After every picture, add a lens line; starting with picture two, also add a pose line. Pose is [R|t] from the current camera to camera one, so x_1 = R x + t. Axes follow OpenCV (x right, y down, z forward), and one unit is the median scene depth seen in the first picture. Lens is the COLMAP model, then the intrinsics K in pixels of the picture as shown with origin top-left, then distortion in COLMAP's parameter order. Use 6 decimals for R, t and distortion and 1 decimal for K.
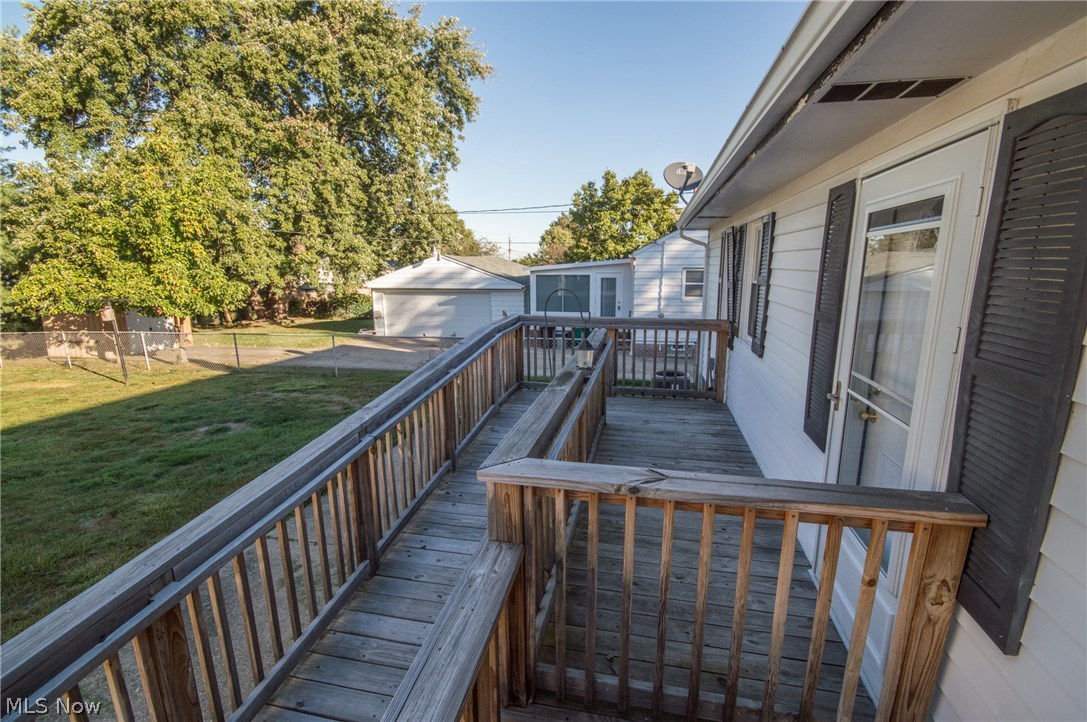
lens RADIAL K [[482.2, 0, 547.6], [0, 482.2, 362.6], [0, 0, 1]] dist [-0.003090, -0.000756]
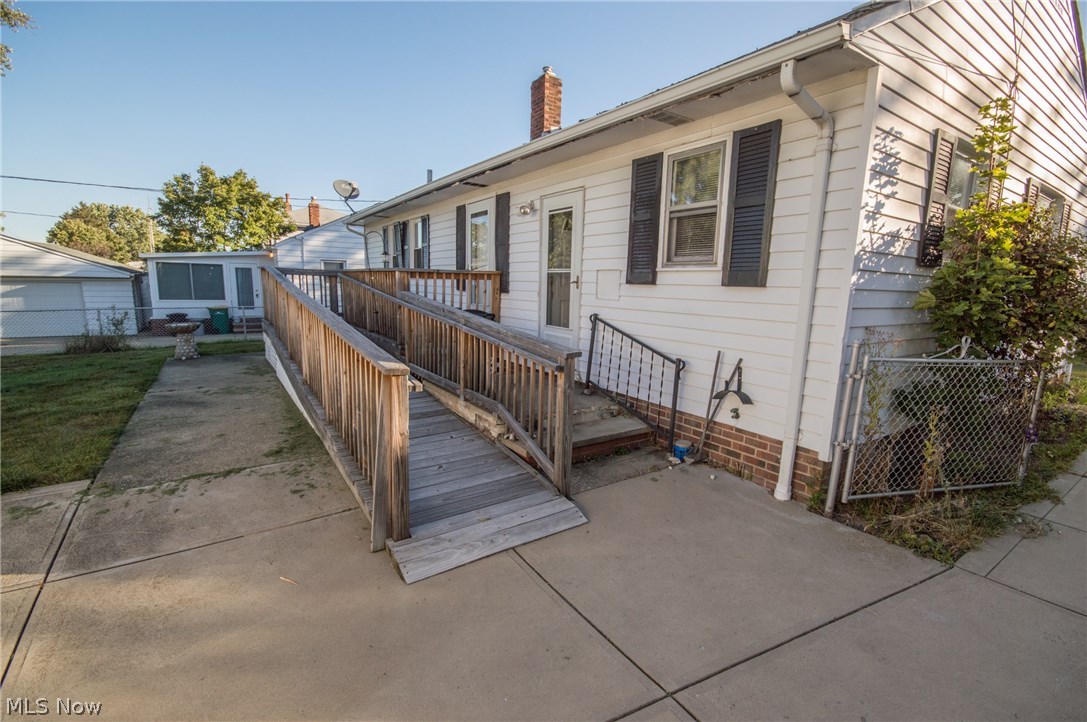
lens RADIAL K [[482.2, 0, 547.6], [0, 482.2, 362.6], [0, 0, 1]] dist [-0.003090, -0.000756]
pose [[0.688498, -0.095702, 0.718896, -0.199490], [0.119707, 0.992655, 0.017501, 0.097492], [-0.715291, 0.074007, 0.694897, -0.223420]]
